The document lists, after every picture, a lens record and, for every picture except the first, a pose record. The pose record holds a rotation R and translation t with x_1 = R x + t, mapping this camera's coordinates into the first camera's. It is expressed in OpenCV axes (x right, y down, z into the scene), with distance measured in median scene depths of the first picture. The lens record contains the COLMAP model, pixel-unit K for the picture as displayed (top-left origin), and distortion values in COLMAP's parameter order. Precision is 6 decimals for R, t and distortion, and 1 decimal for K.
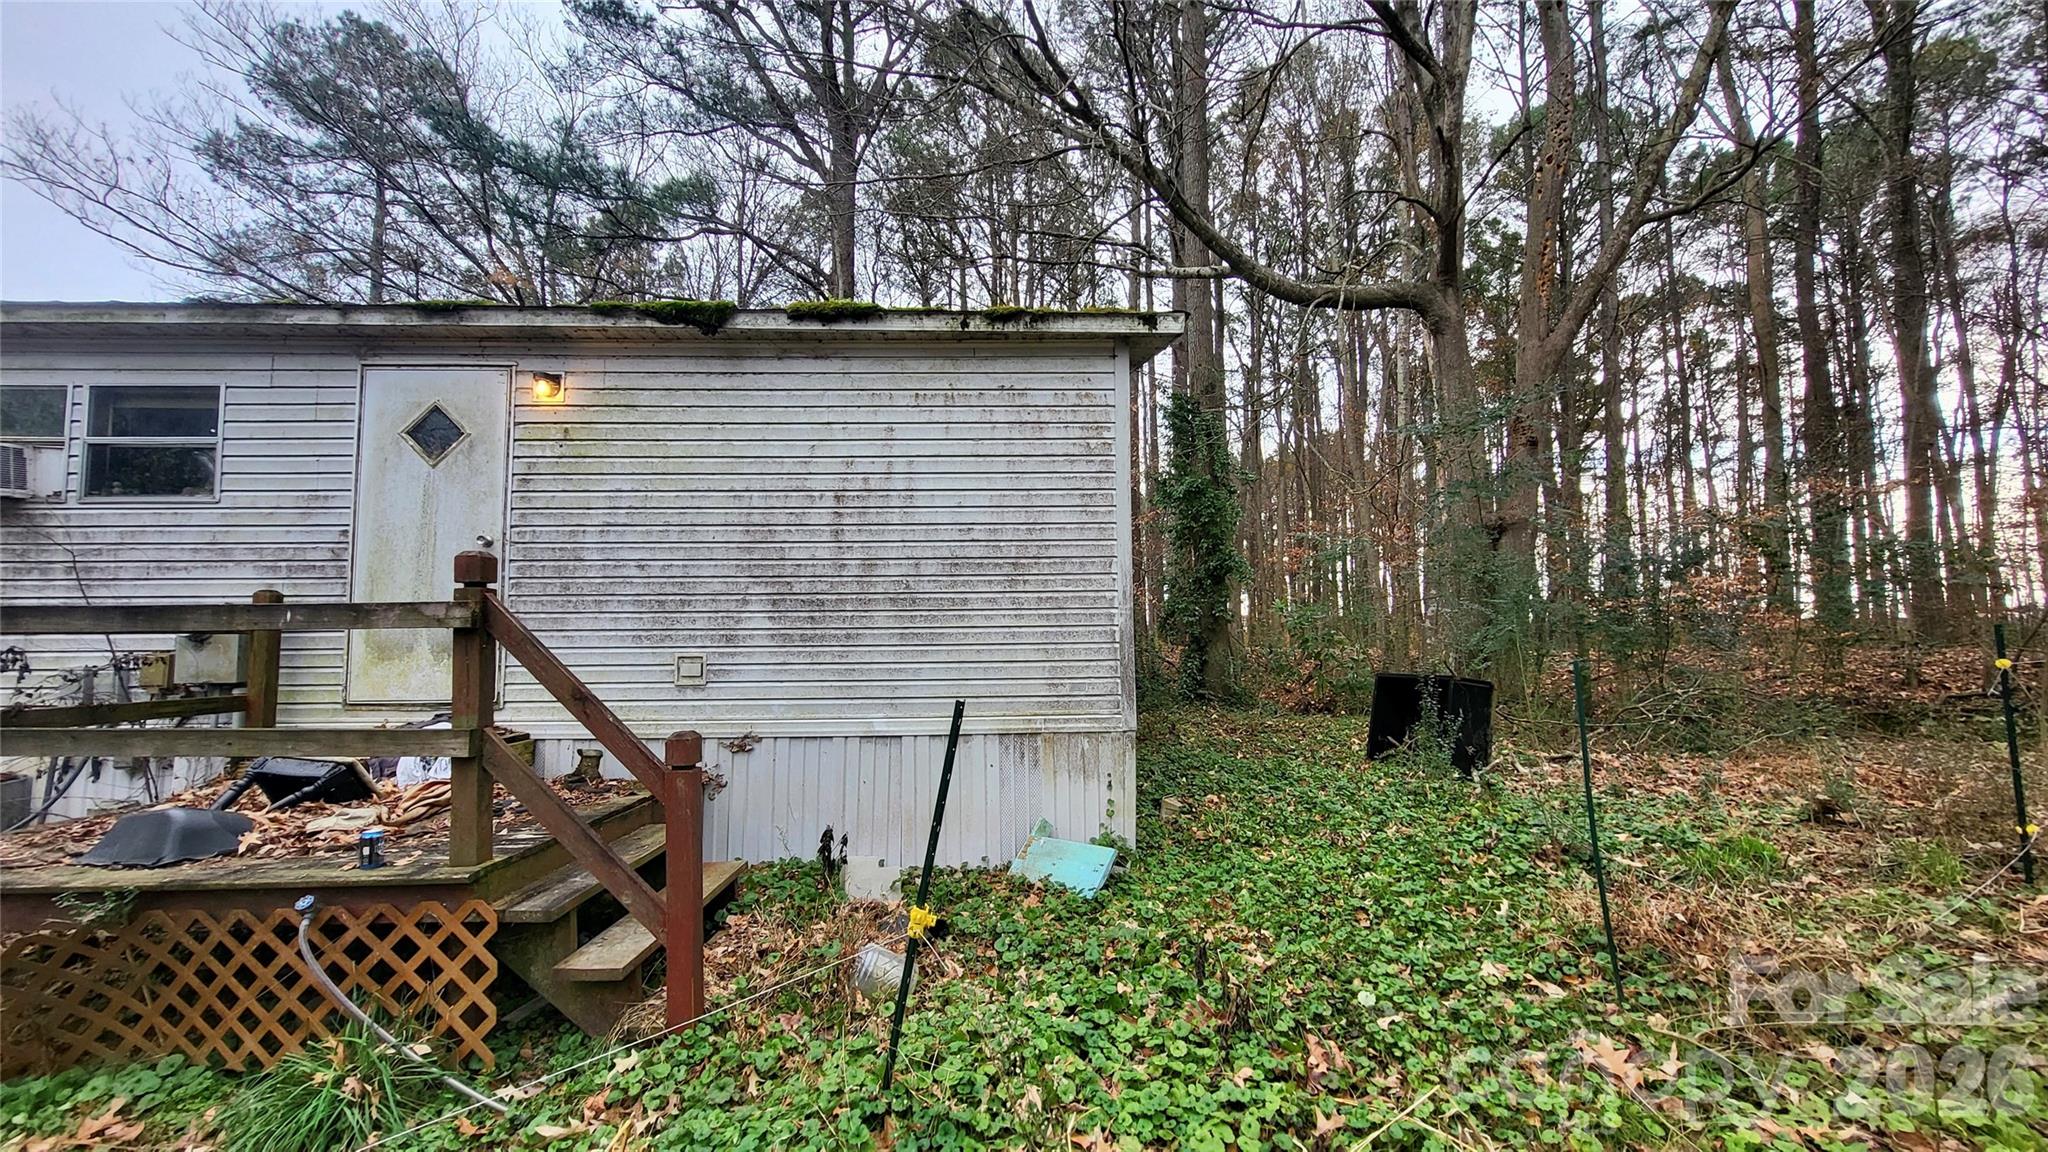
lens RADIAL K [[816.0, 0, 1029.3], [0, 816.0, 594.2], [0, 0, 1]] dist [0.001580, -0.000412]
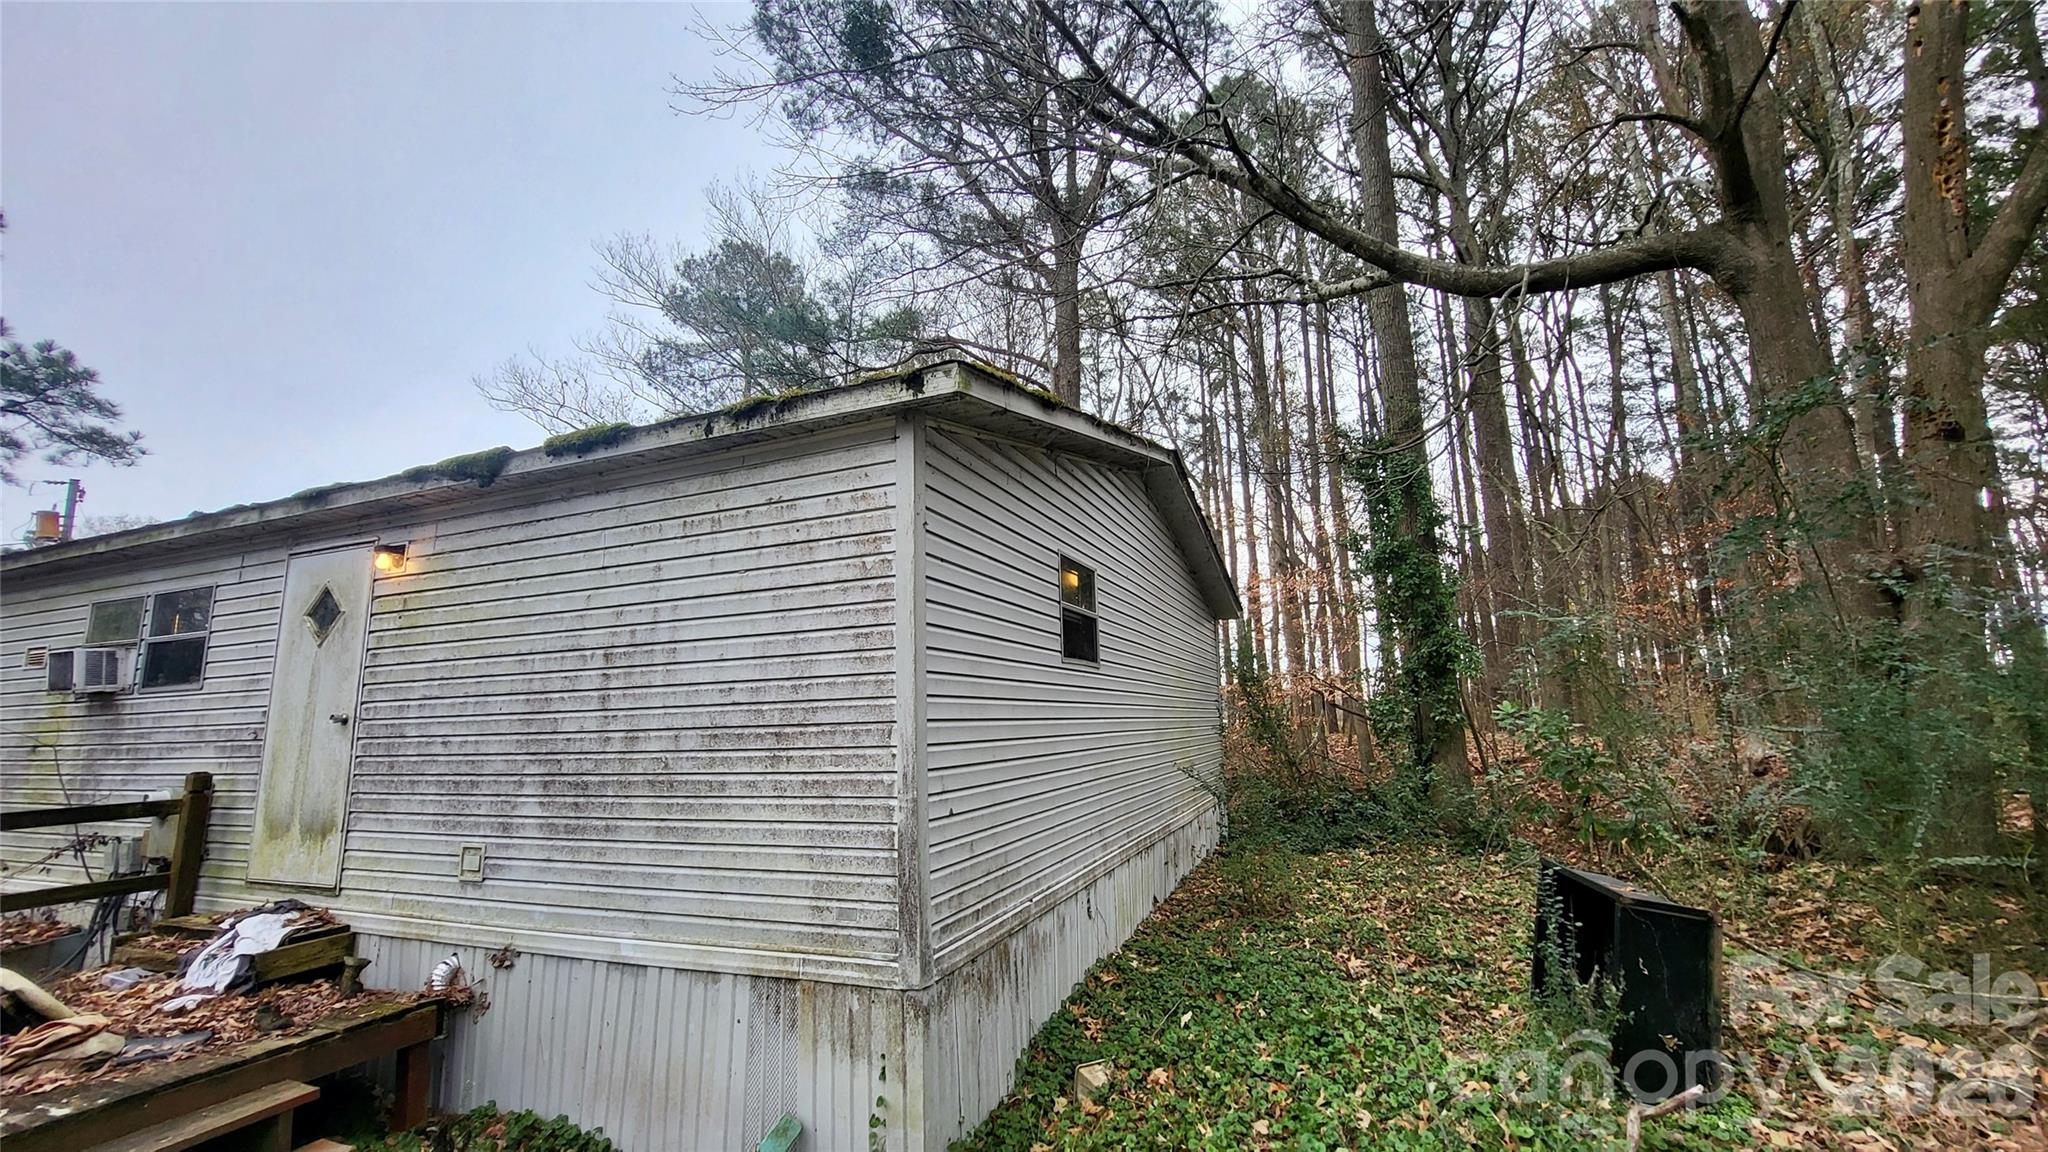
lens RADIAL K [[816.0, 0, 1029.3], [0, 816.0, 594.2], [0, 0, 1]] dist [0.001580, -0.000412]
pose [[0.916520, -0.078397, -0.392232, 0.494291], [0.043223, 0.994274, -0.097730, -0.081834], [0.397647, 0.072619, 0.914660, 0.409360]]
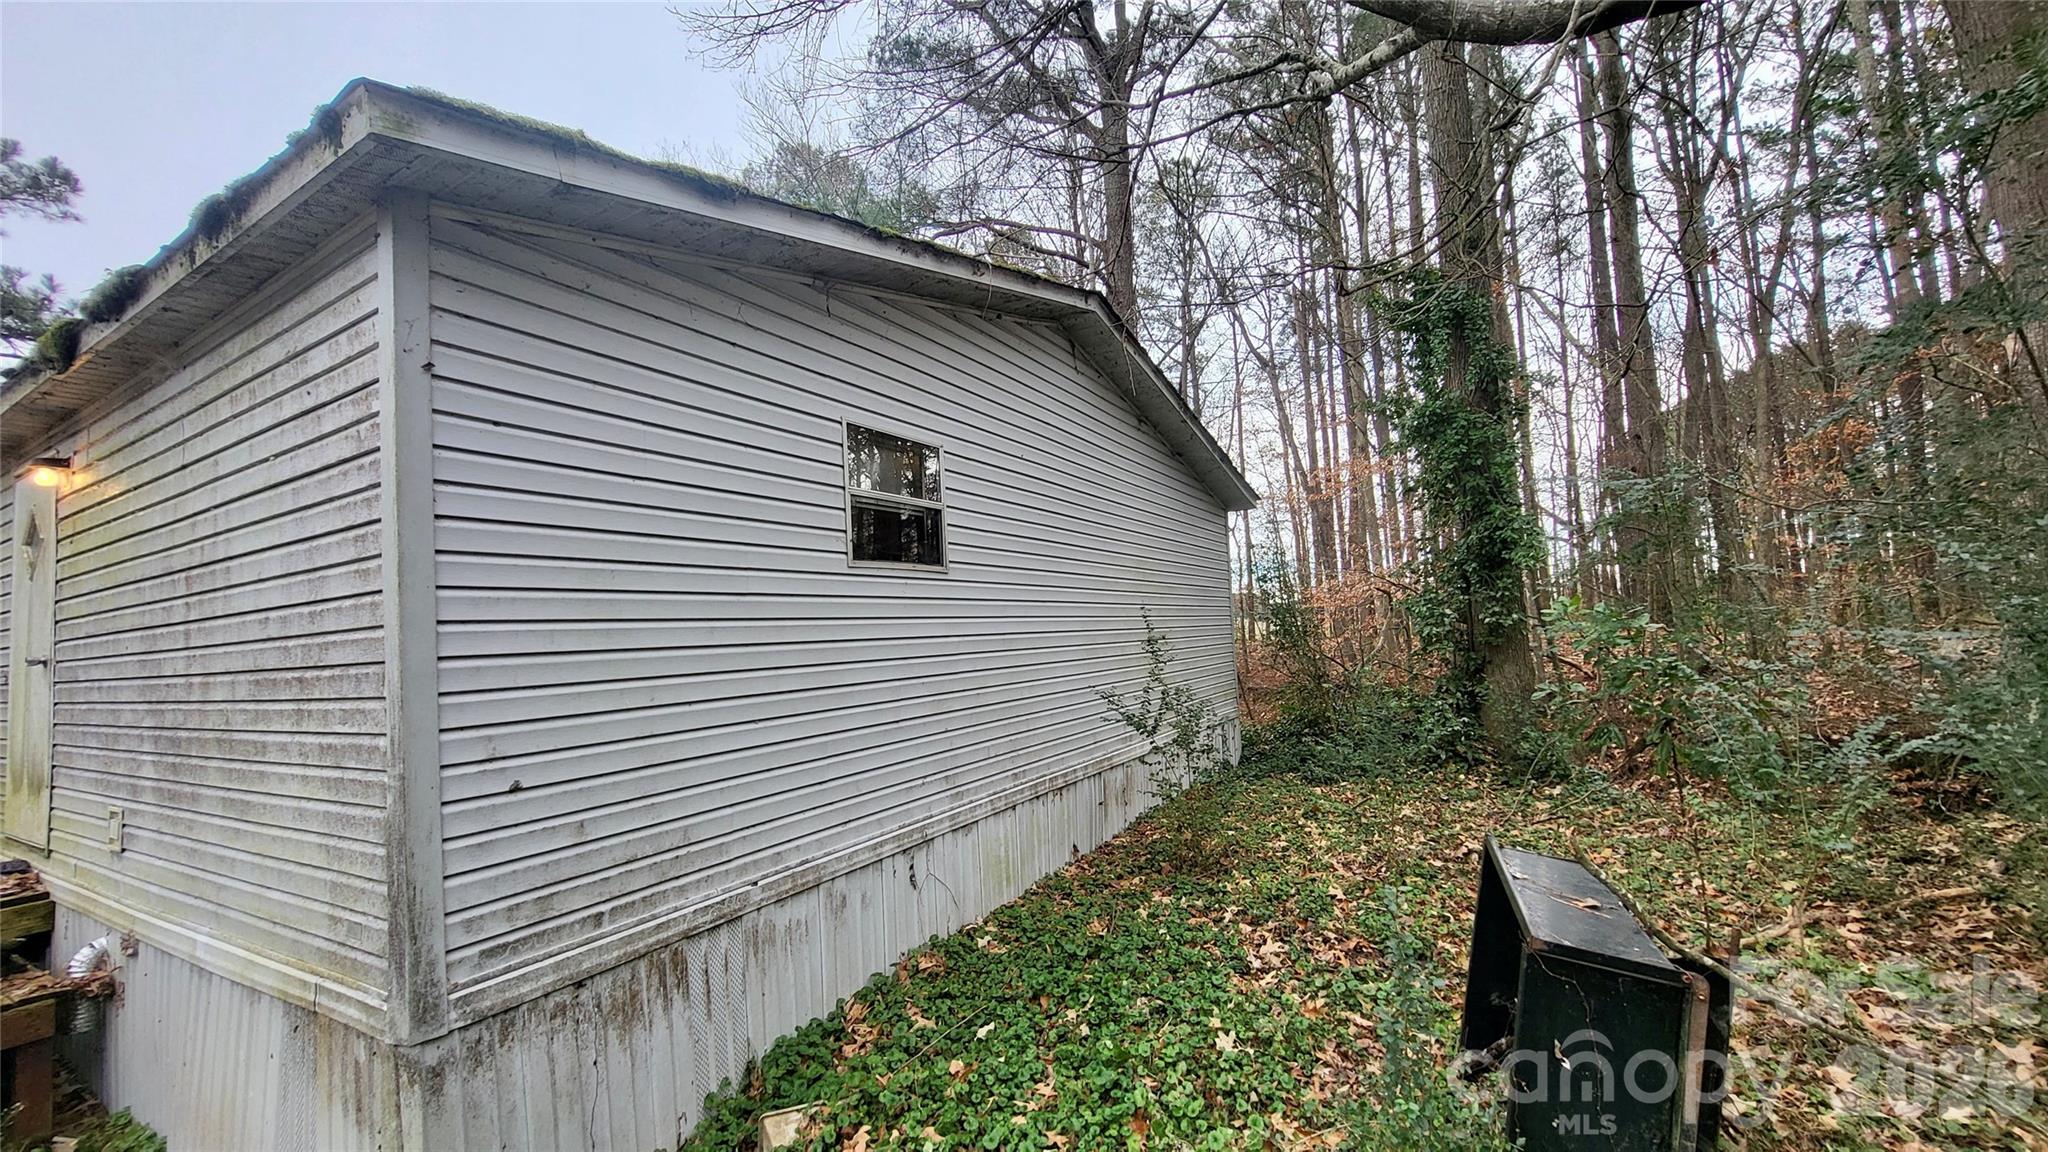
lens RADIAL K [[816.0, 0, 1029.3], [0, 816.0, 594.2], [0, 0, 1]] dist [0.001580, -0.000412]
pose [[0.848862, -0.062691, -0.524884, 0.677693], [0.076252, 0.997080, 0.004229, -0.059494], [0.523086, -0.043613, 0.851163, 0.804076]]
